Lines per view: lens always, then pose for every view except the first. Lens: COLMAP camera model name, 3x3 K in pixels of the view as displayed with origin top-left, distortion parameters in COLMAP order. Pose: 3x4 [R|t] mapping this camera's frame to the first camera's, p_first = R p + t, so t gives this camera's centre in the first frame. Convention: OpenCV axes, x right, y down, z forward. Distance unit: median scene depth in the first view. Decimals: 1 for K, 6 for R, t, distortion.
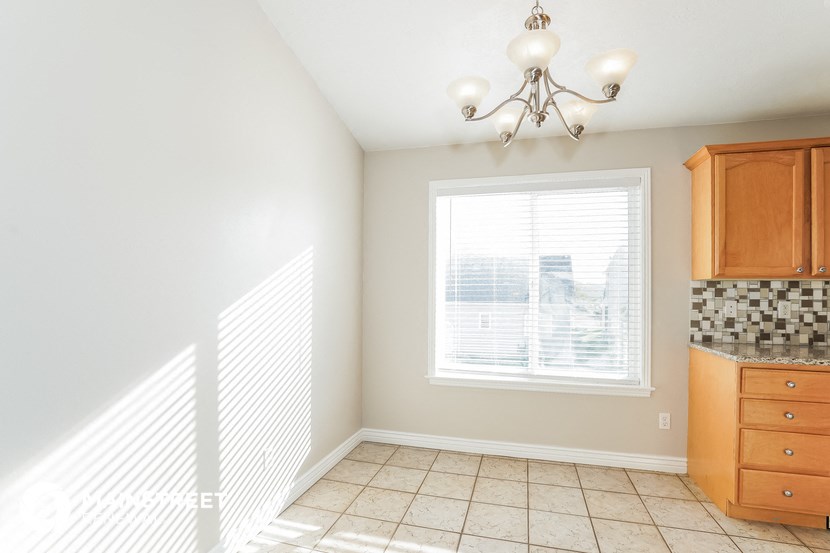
lens RADIAL K [[391.2, 0, 416.6], [0, 391.2, 282.7], [0, 0, 1]] dist [-0.032799, 0.004165]
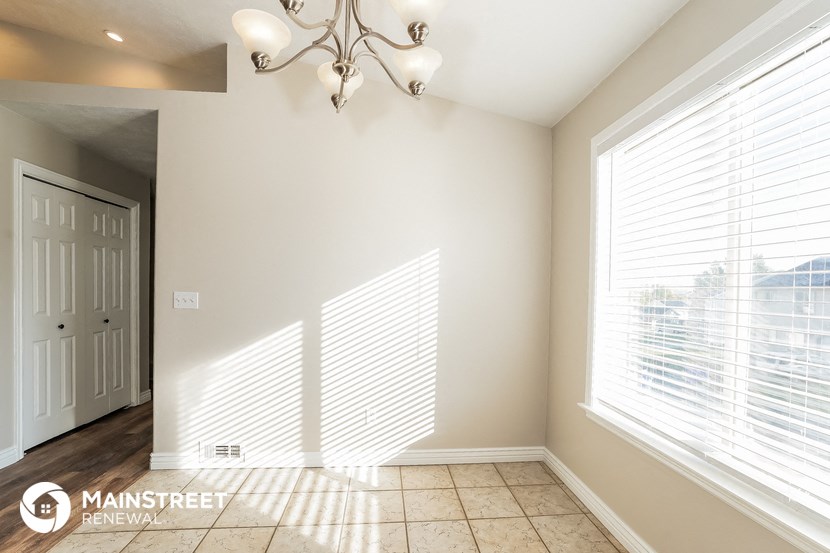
lens RADIAL K [[391.2, 0, 417.9], [0, 391.2, 283.4], [0, 0, 1]] dist [-0.032799, 0.004165]
pose [[0.358612, -0.015183, -0.933363, 0.911986], [0.015596, 0.999826, -0.010272, 0.018954], [0.933356, -0.010873, 0.358786, 0.680783]]
